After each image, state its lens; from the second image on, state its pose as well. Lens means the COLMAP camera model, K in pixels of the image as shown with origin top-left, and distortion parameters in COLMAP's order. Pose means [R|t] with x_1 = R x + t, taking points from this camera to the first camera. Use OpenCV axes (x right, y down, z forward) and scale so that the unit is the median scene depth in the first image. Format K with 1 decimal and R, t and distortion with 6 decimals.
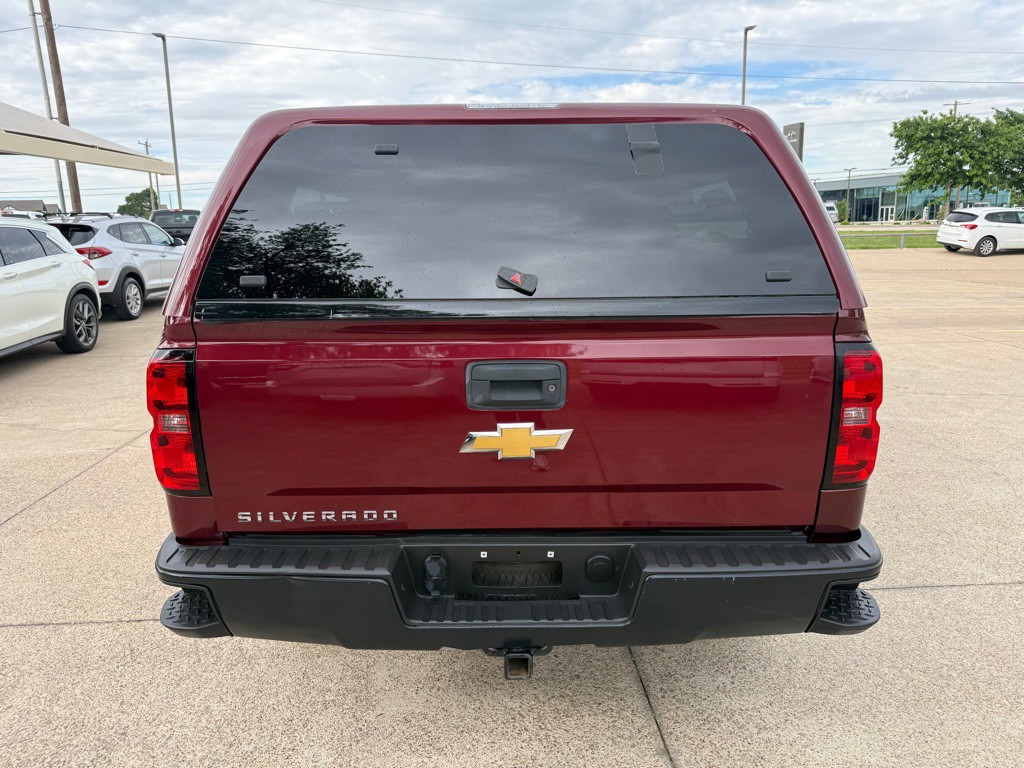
lens RADIAL K [[734.2, 0, 512.0], [0, 734.2, 384.0], [0, 0, 1]] dist [0.000234, -0.010073]
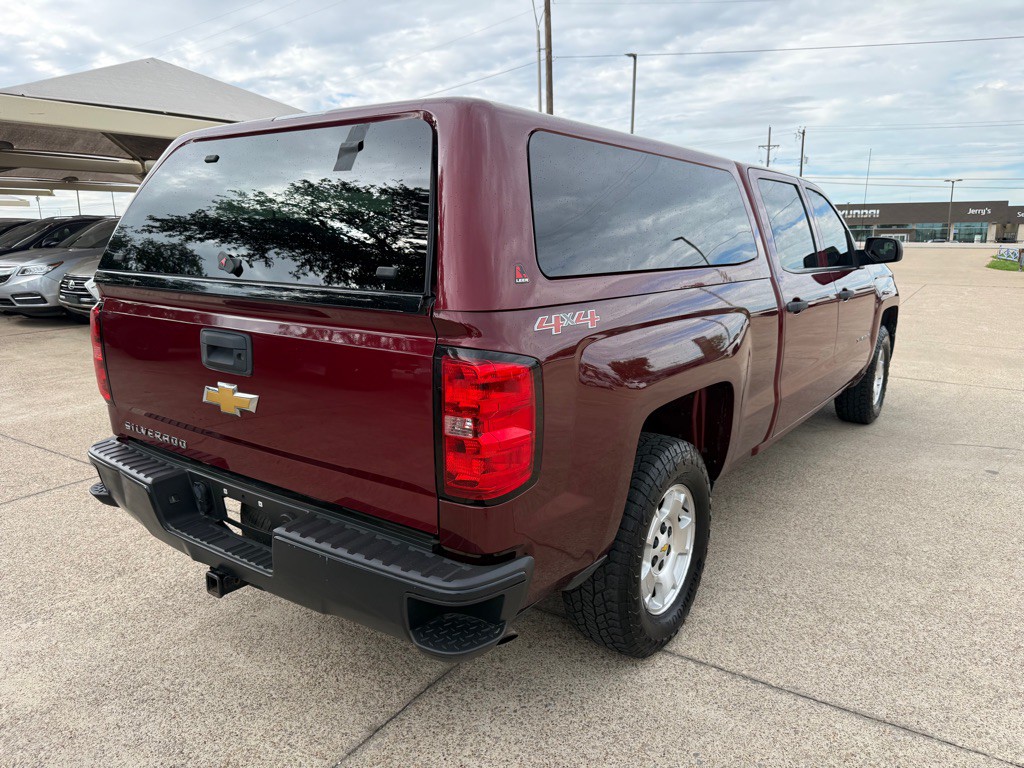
lens RADIAL K [[734.2, 0, 512.0], [0, 734.2, 384.0], [0, 0, 1]] dist [0.000234, -0.010073]
pose [[0.803145, 0.133643, -0.580601, 1.027689], [-0.137104, 0.989820, 0.038182, -0.052849], [0.579794, 0.048937, 0.813292, 0.282676]]
